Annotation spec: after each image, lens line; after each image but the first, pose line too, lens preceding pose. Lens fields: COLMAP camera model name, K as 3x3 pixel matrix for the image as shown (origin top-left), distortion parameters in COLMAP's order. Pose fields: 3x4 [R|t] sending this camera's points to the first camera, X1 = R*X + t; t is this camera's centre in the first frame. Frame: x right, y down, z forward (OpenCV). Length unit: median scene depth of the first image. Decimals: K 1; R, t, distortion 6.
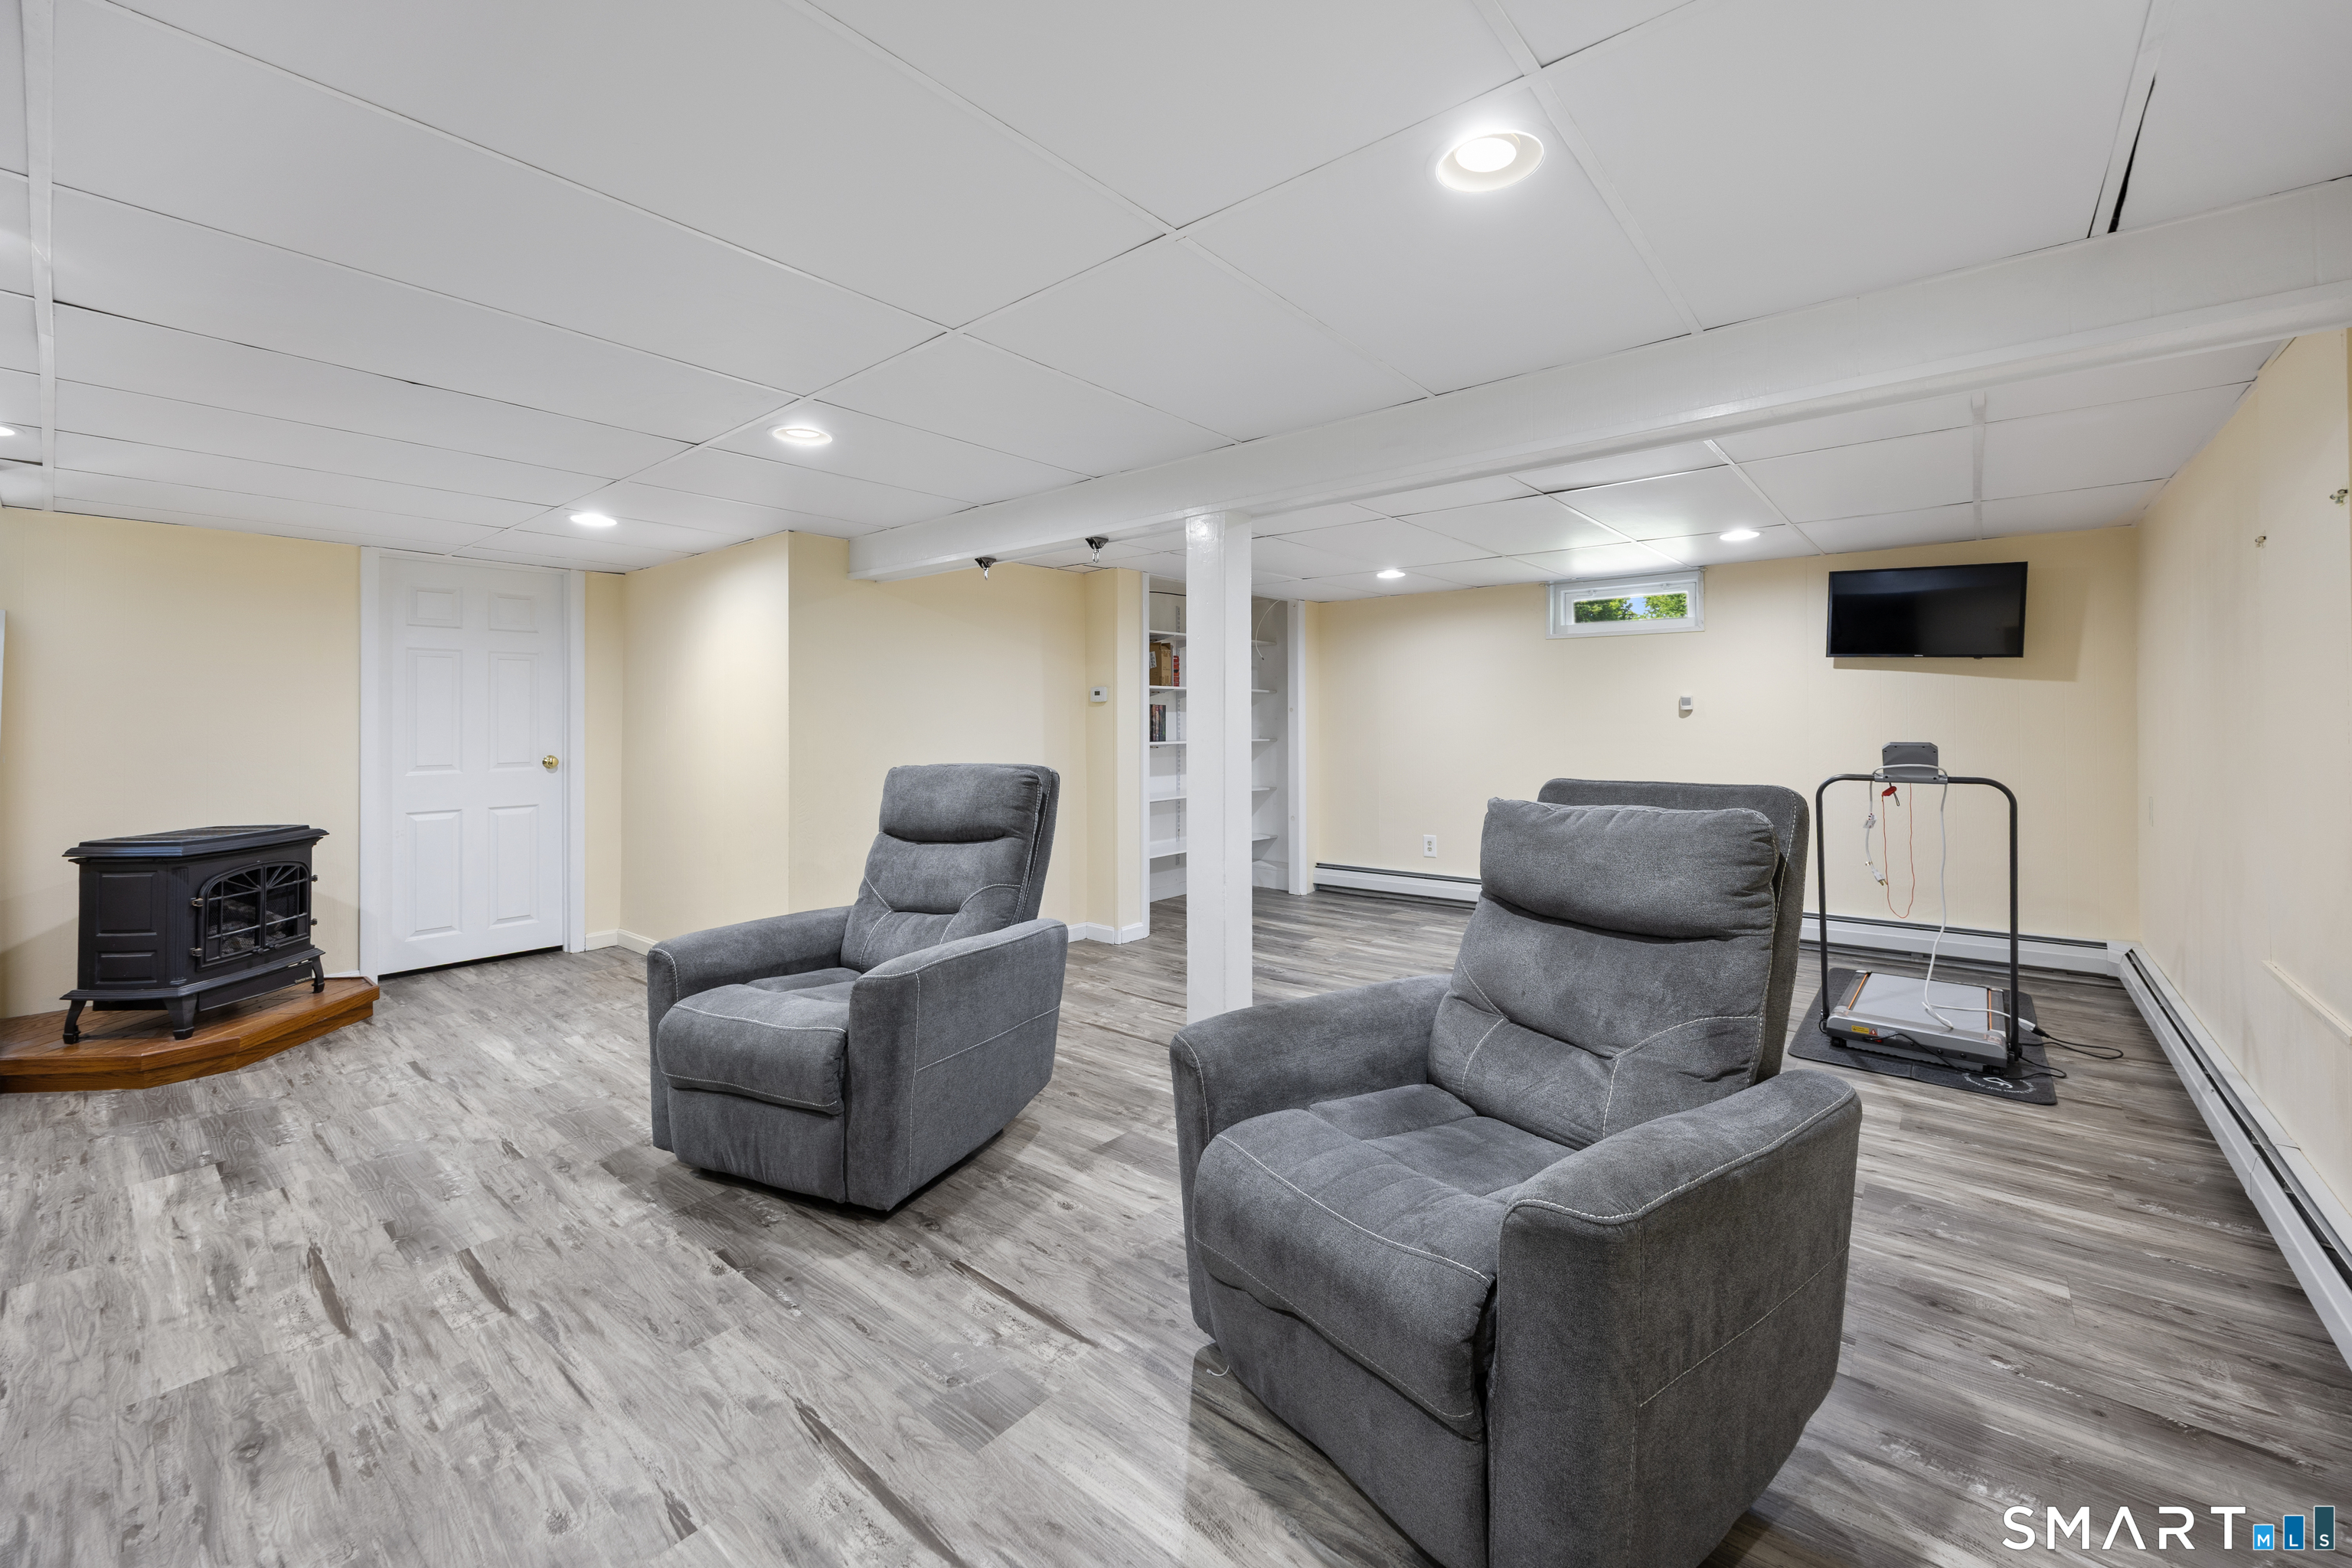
lens RADIAL K [[932.8, 0, 1180.4], [0, 932.8, 720.7], [0, 0, 1]] dist [-0.000130, 0.000097]
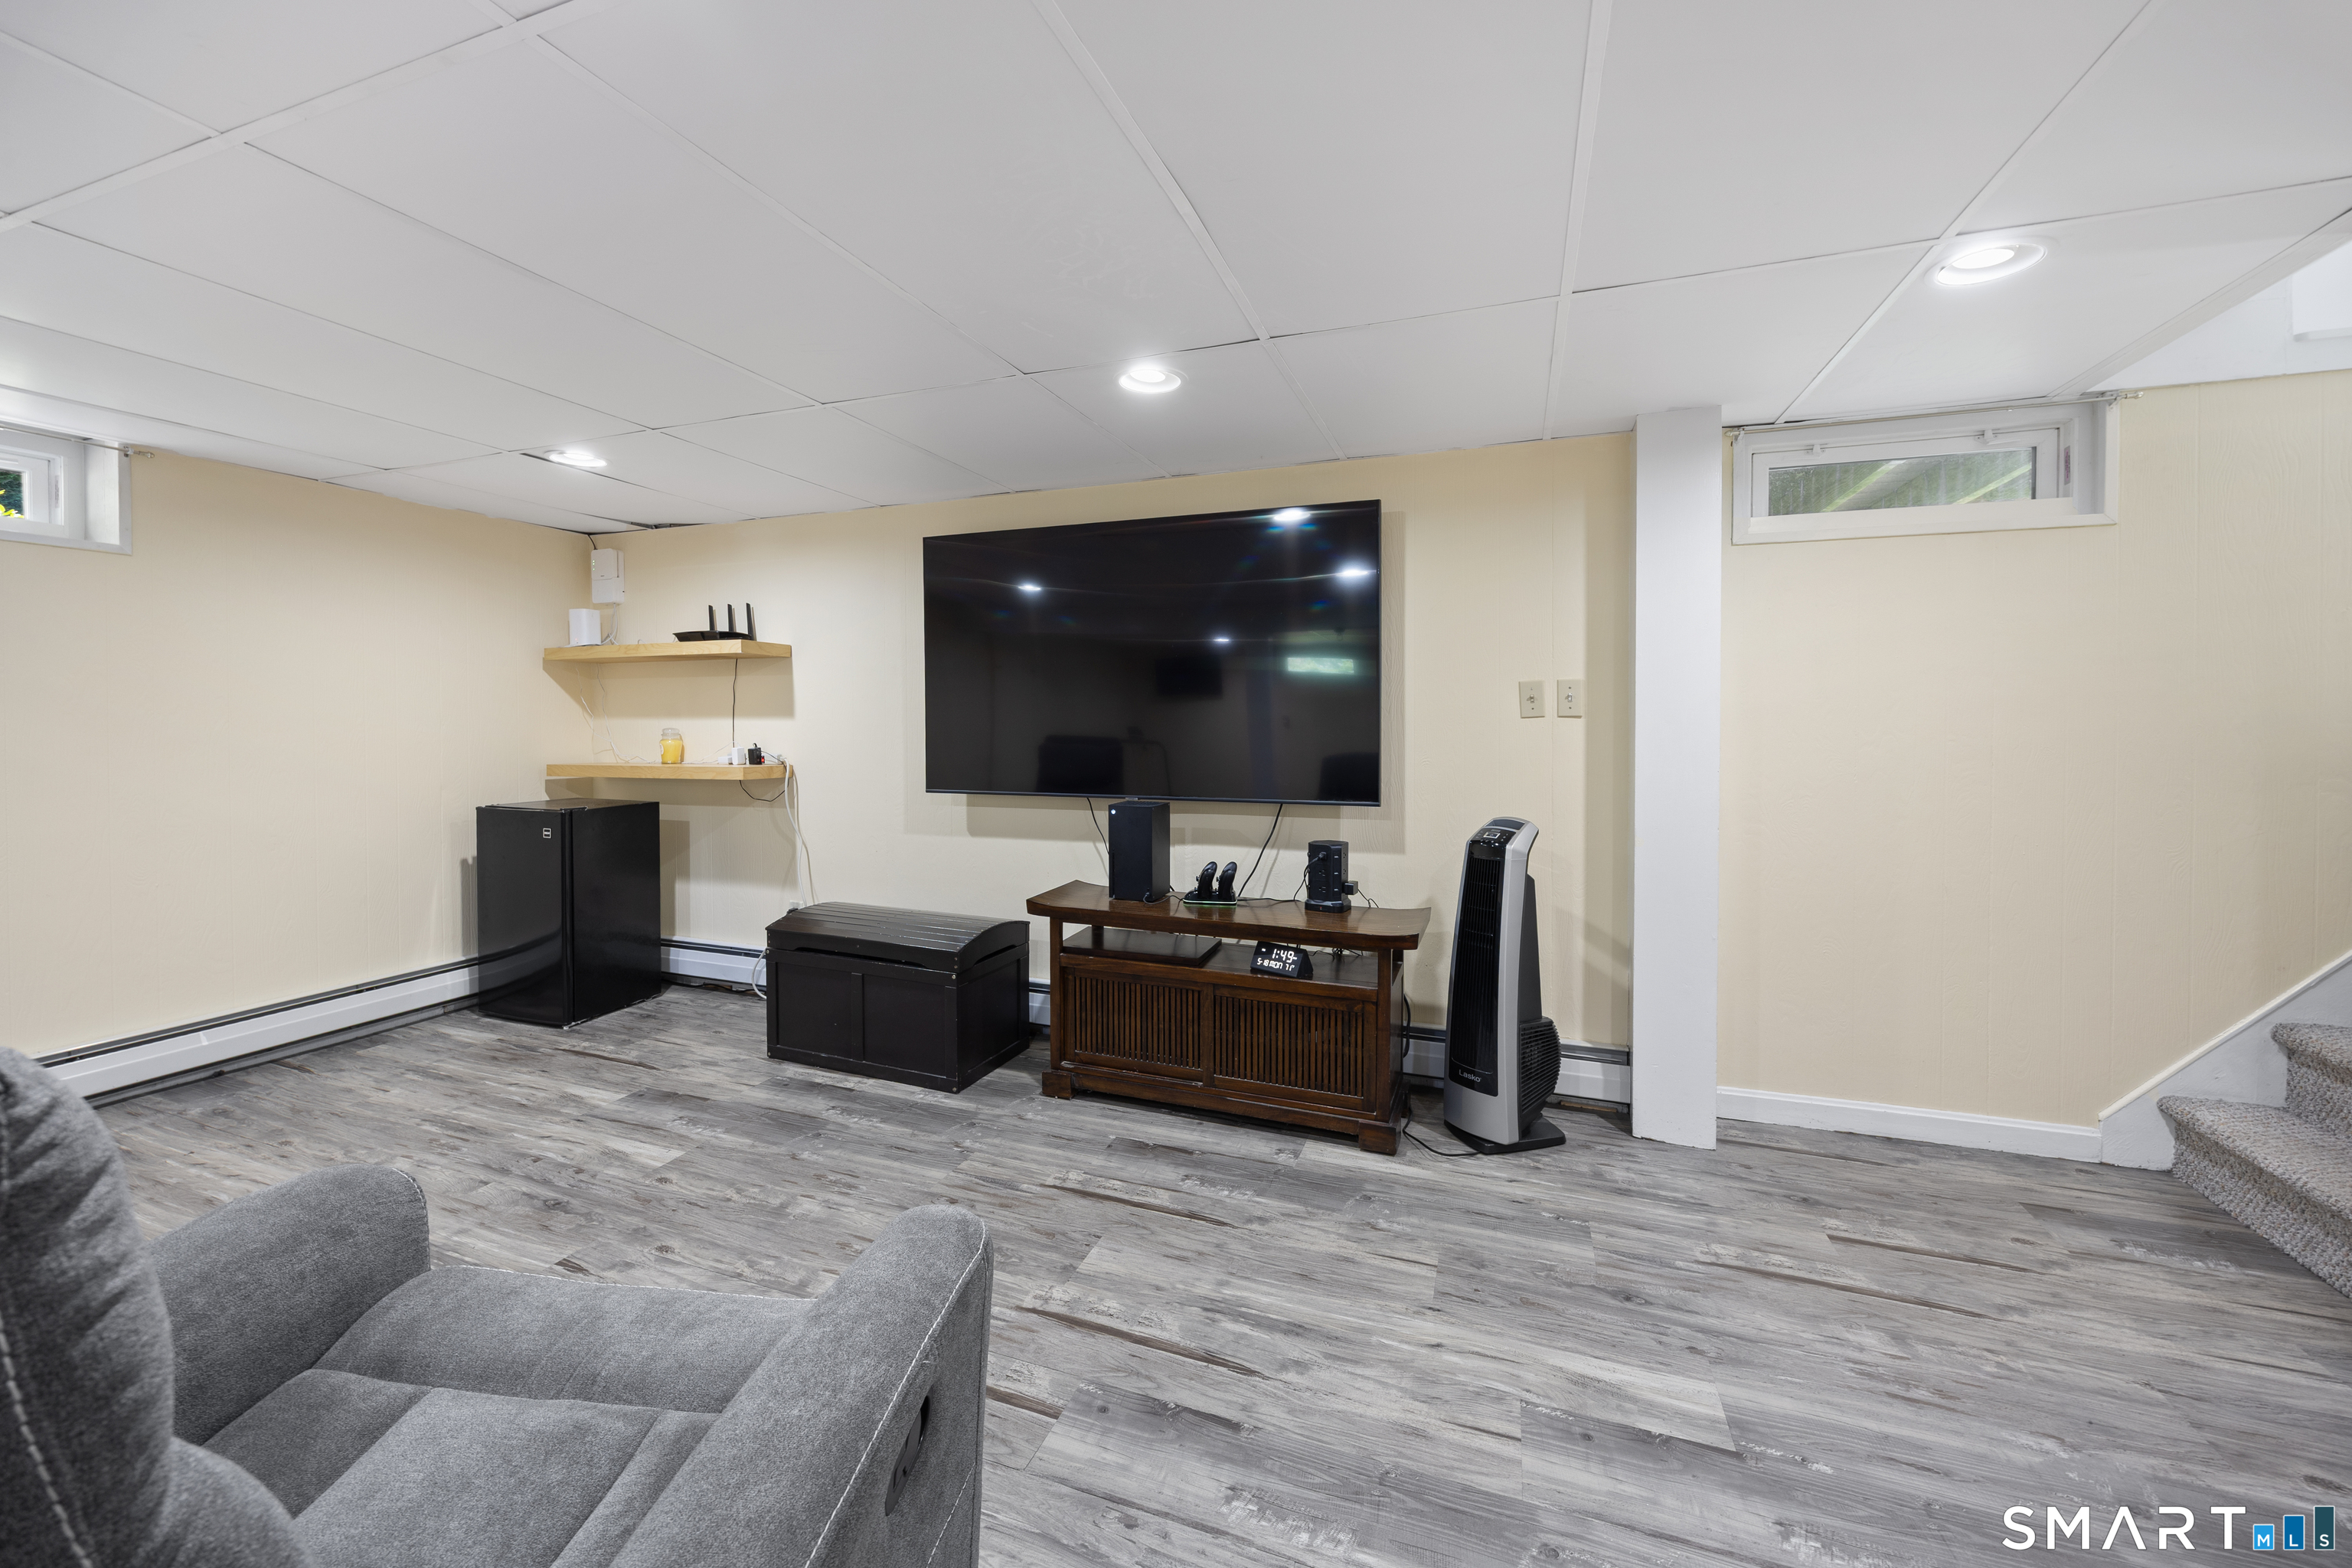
lens RADIAL K [[932.8, 0, 1180.4], [0, 932.8, 720.7], [0, 0, 1]] dist [-0.000130, 0.000097]
pose [[-0.940920, 0.004911, -0.338594, -0.602830], [0.004469, 0.999988, 0.002086, 0.010324], [0.338600, 0.000450, -0.940930, 1.715333]]
